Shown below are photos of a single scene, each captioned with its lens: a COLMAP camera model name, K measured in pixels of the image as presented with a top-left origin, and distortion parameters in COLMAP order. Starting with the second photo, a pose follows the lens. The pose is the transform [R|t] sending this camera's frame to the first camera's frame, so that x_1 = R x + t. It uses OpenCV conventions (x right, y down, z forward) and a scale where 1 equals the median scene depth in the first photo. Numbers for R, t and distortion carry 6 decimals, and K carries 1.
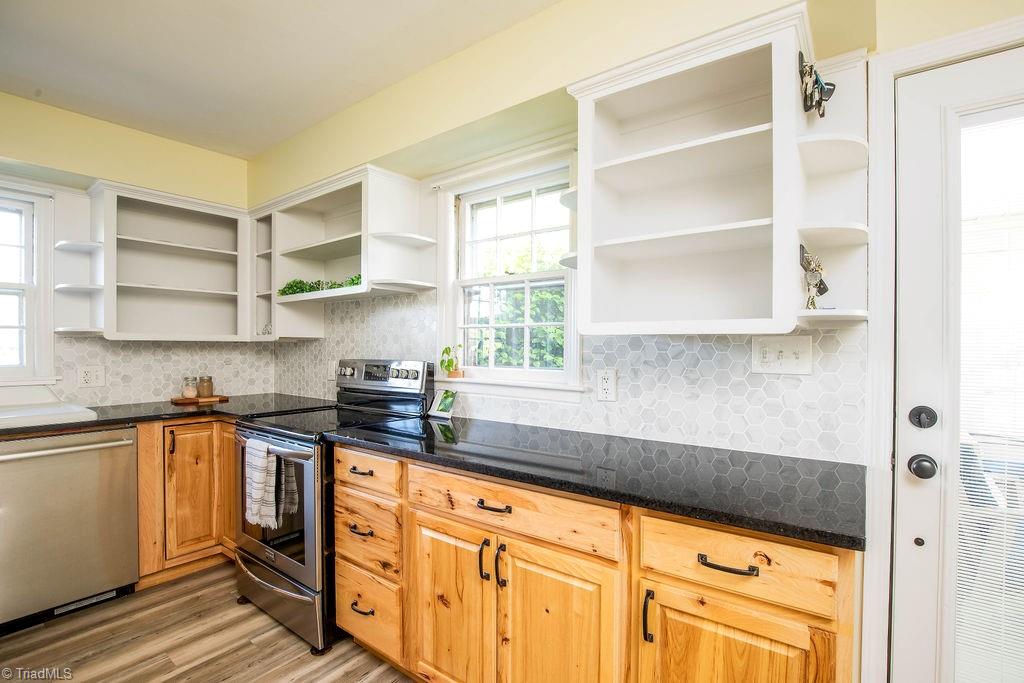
lens RADIAL K [[474.8, 0, 510.4], [0, 474.8, 351.0], [0, 0, 1]] dist [-0.033920, 0.000116]
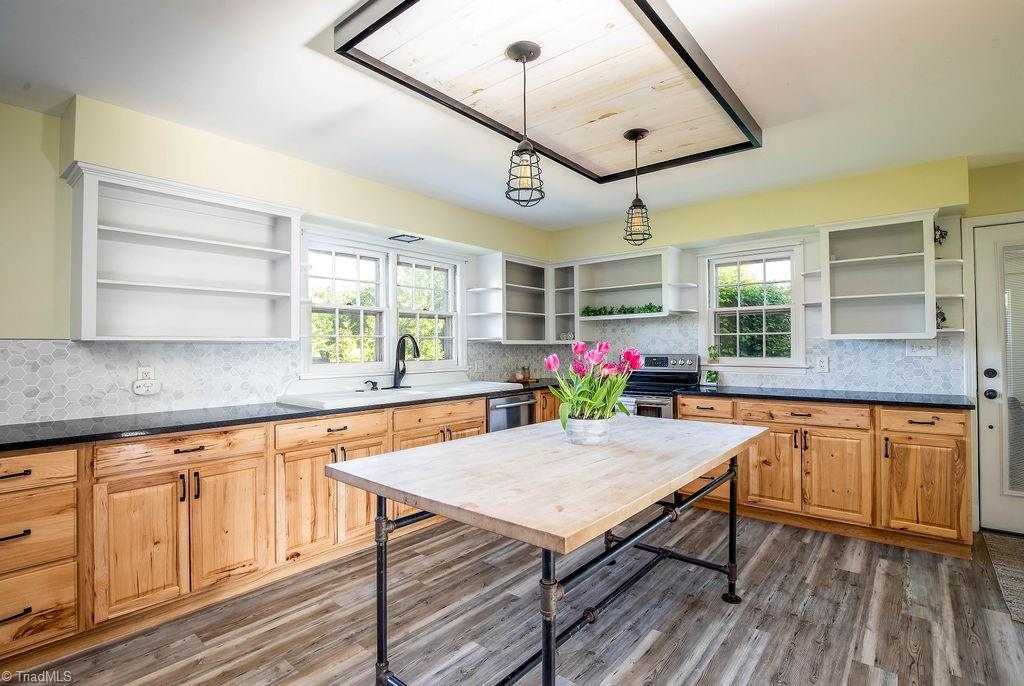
lens RADIAL K [[487.4, 0, 513.5], [0, 487.4, 340.7], [0, 0, 1]] dist [-0.018444, 0.000113]
pose [[0.999280, -0.012375, -0.035860, -1.354559], [0.011692, 0.999747, -0.019196, -0.004936], [0.036089, 0.018763, 0.999172, -1.431416]]
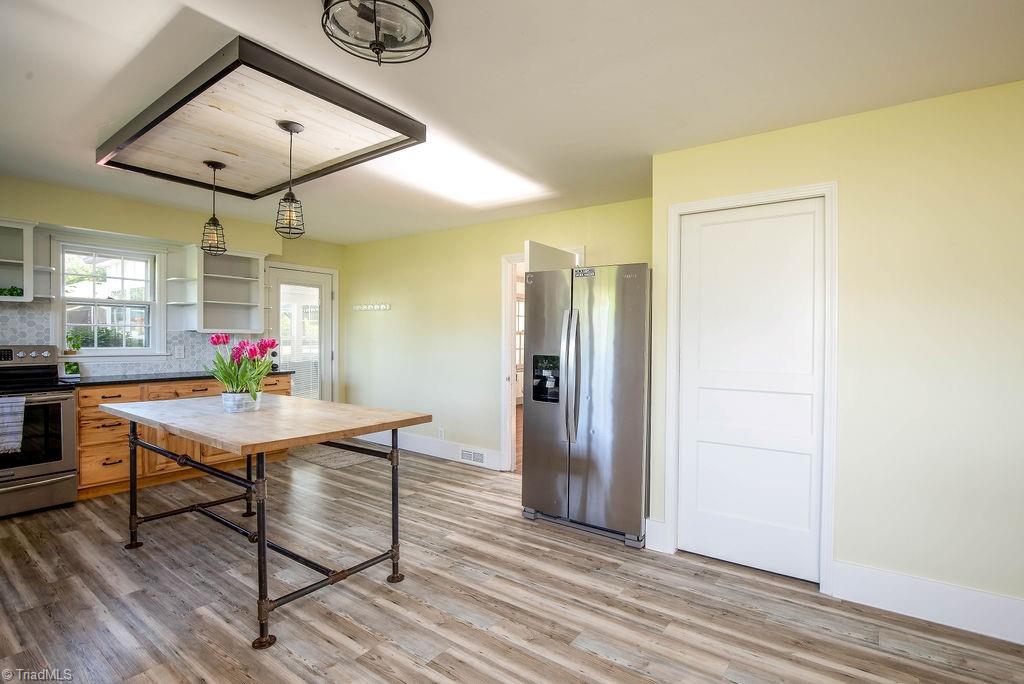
lens RADIAL K [[487.4, 0, 513.5], [0, 487.4, 339.7], [0, 0, 1]] dist [-0.018444, 0.000113]
pose [[-0.019470, -0.008951, 0.999770, -3.181073], [0.001534, 0.999958, 0.008982, -0.018208], [-0.999809, 0.001709, -0.019455, -0.950721]]
